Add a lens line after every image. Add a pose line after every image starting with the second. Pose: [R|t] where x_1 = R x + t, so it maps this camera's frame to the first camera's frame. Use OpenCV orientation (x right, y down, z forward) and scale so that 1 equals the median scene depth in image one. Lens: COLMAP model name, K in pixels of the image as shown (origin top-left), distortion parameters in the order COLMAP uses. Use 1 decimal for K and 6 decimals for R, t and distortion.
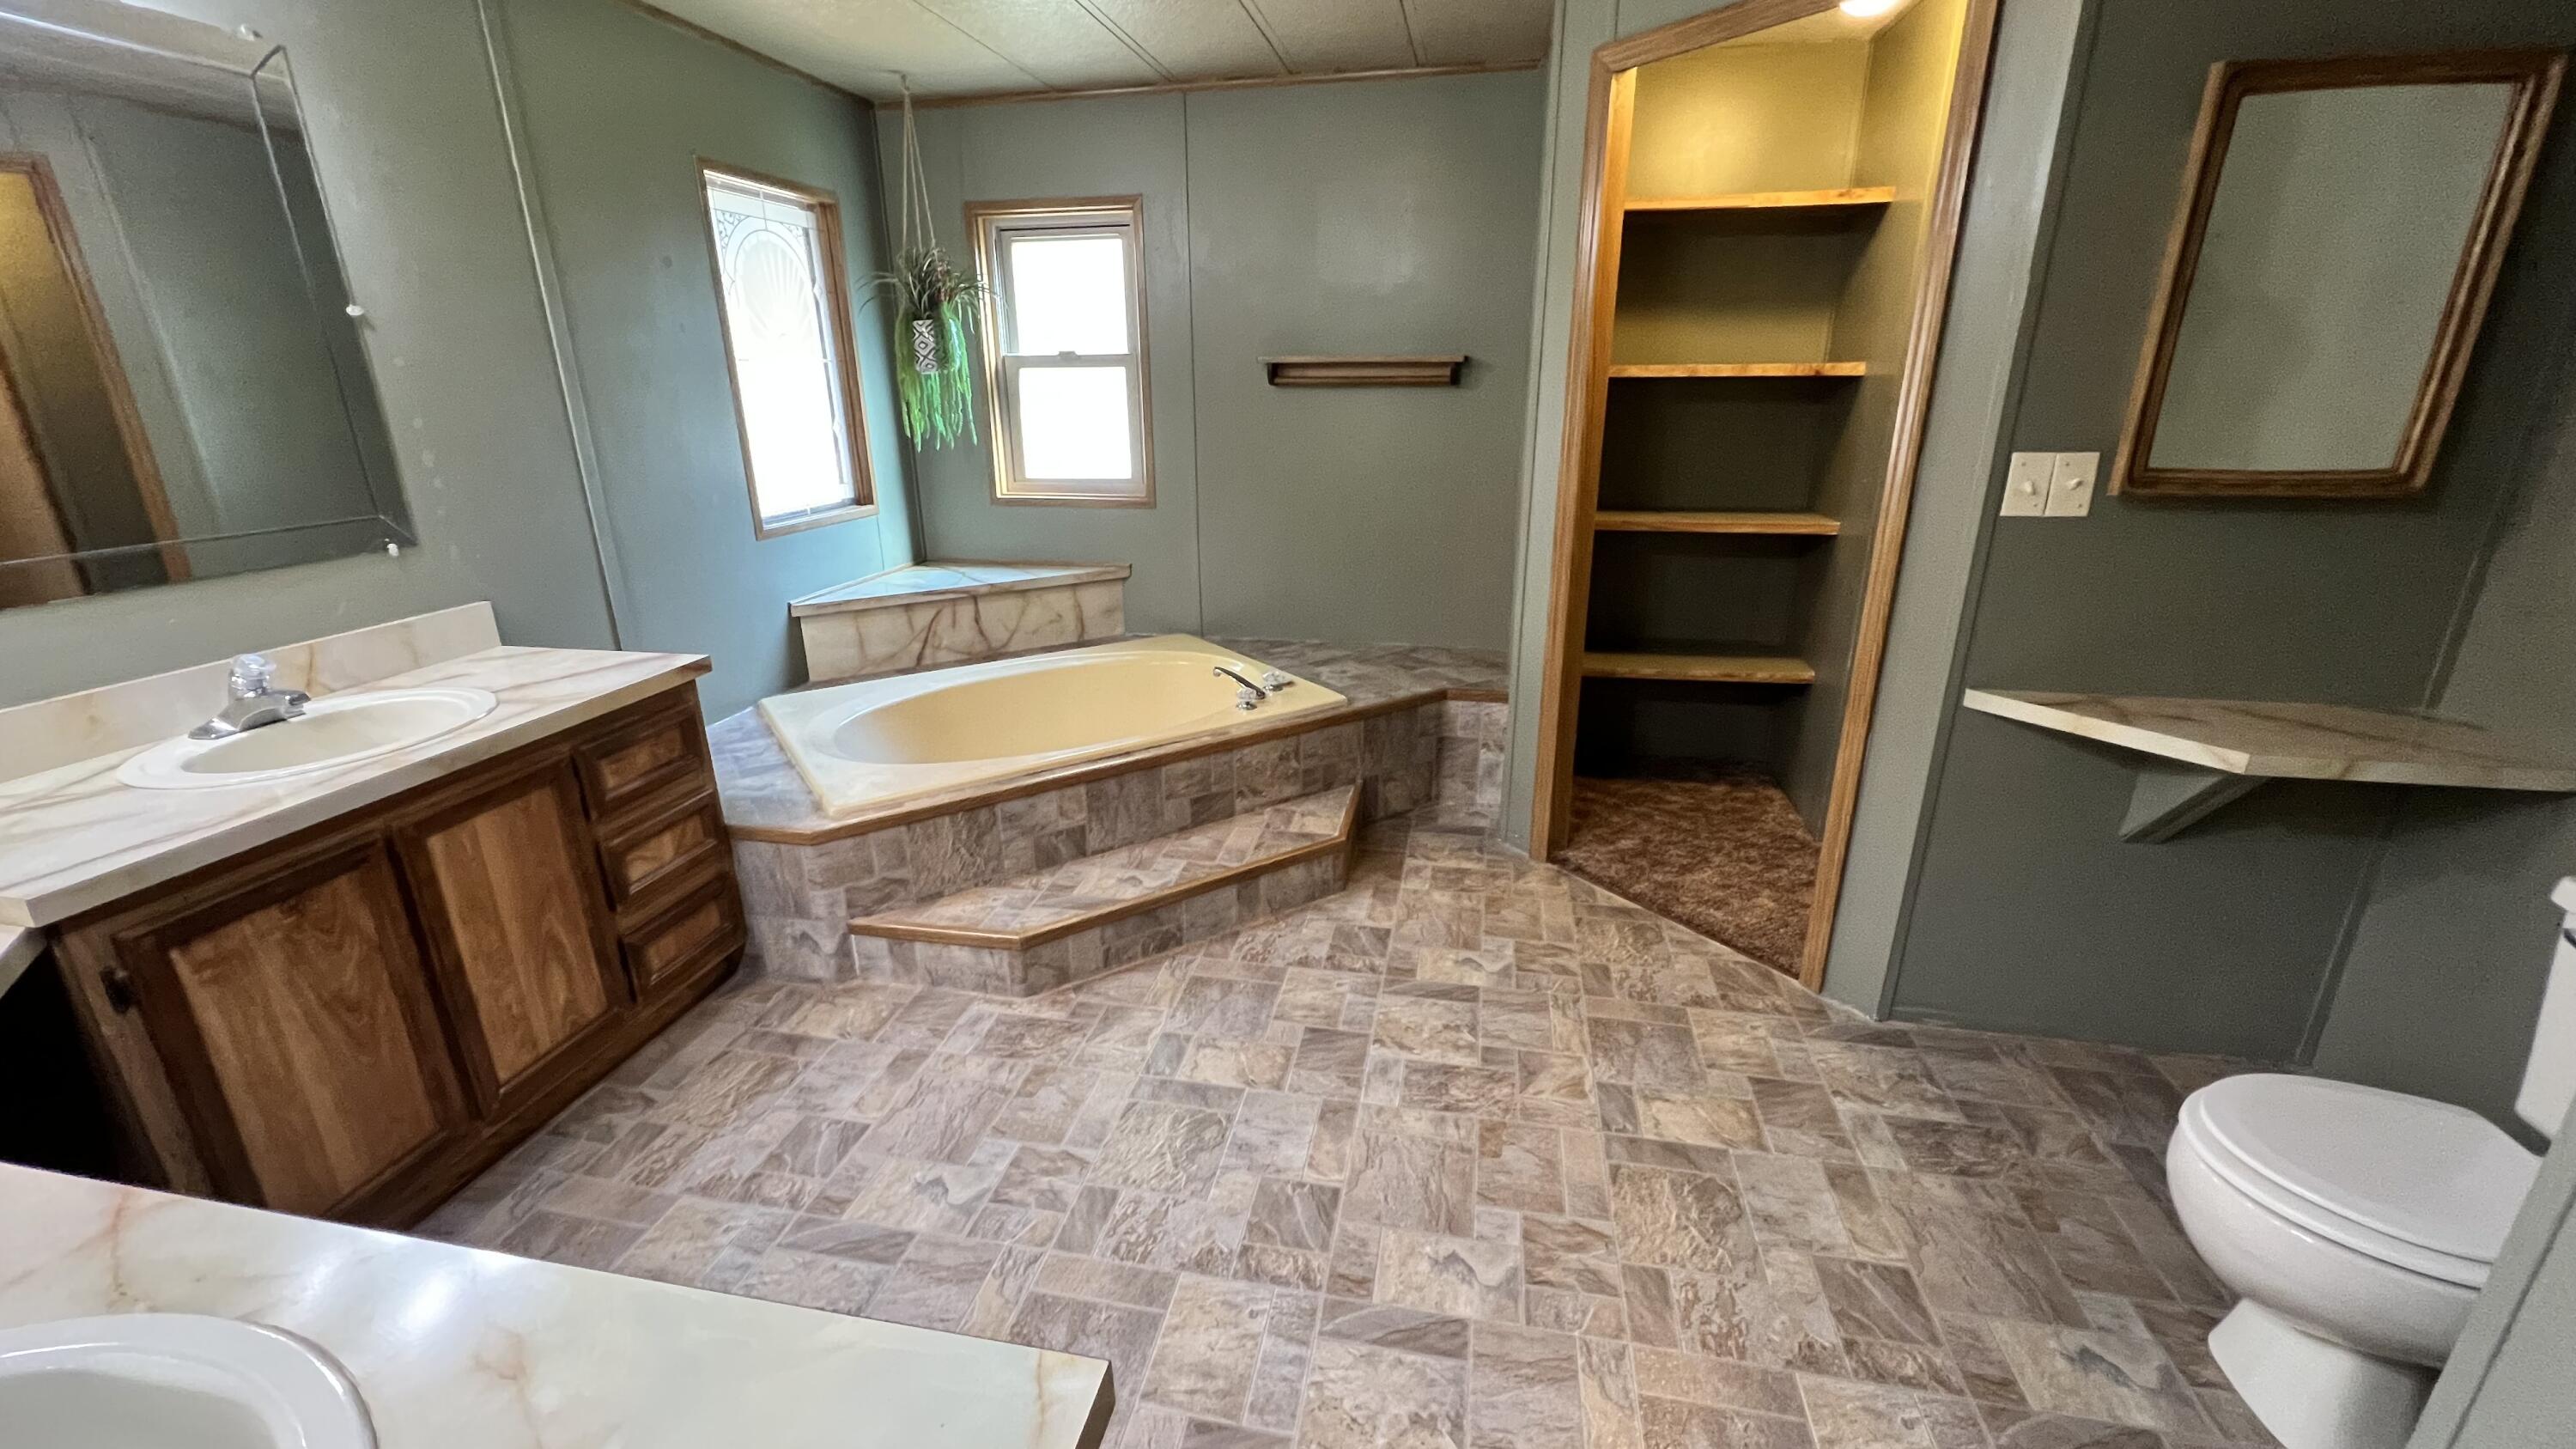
lens RADIAL K [[1032.5, 0, 1287.4], [0, 1032.5, 724.4], [0, 0, 1]] dist [-0.001494, 0.001277]
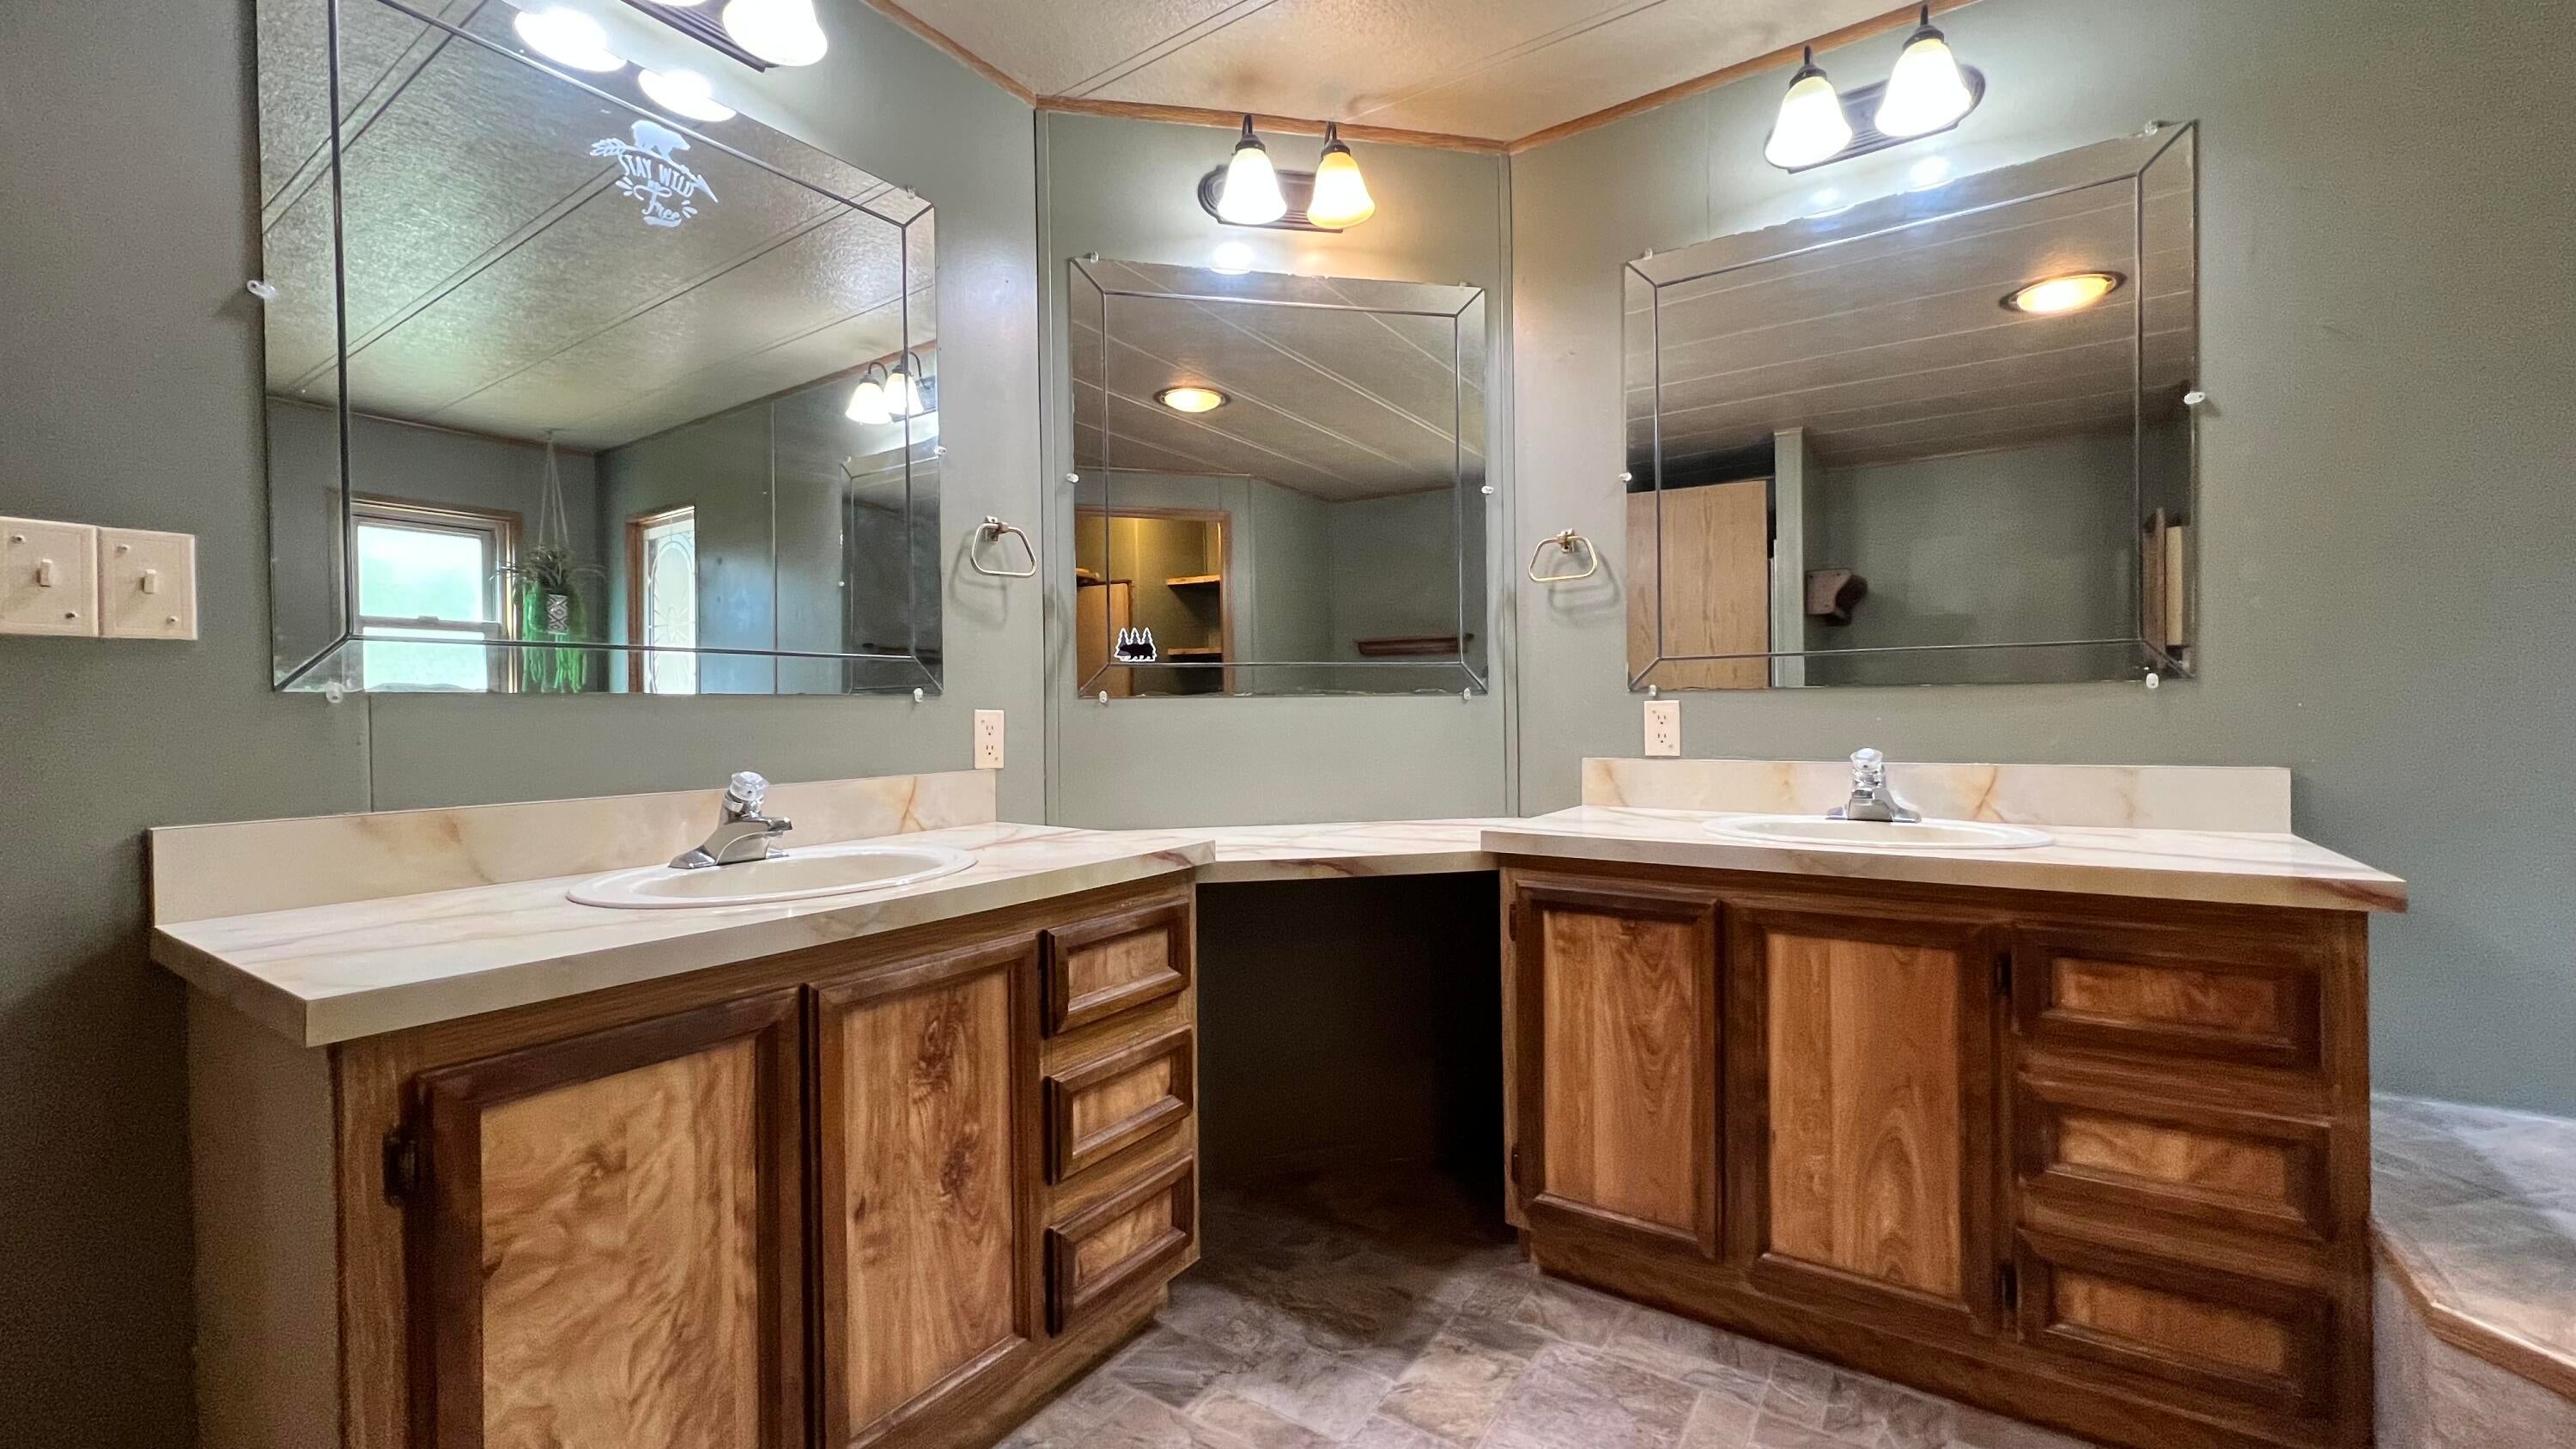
lens RADIAL K [[1028.9, 0, 1284.1], [0, 1028.9, 723.3], [0, 0, 1]] dist [-0.001434, 0.000579]
pose [[-0.388992, 0.023470, -0.920942, 0.156166], [-0.282828, 0.948356, 0.143631, -0.067505], [0.876752, 0.316339, -0.362264, 0.776990]]
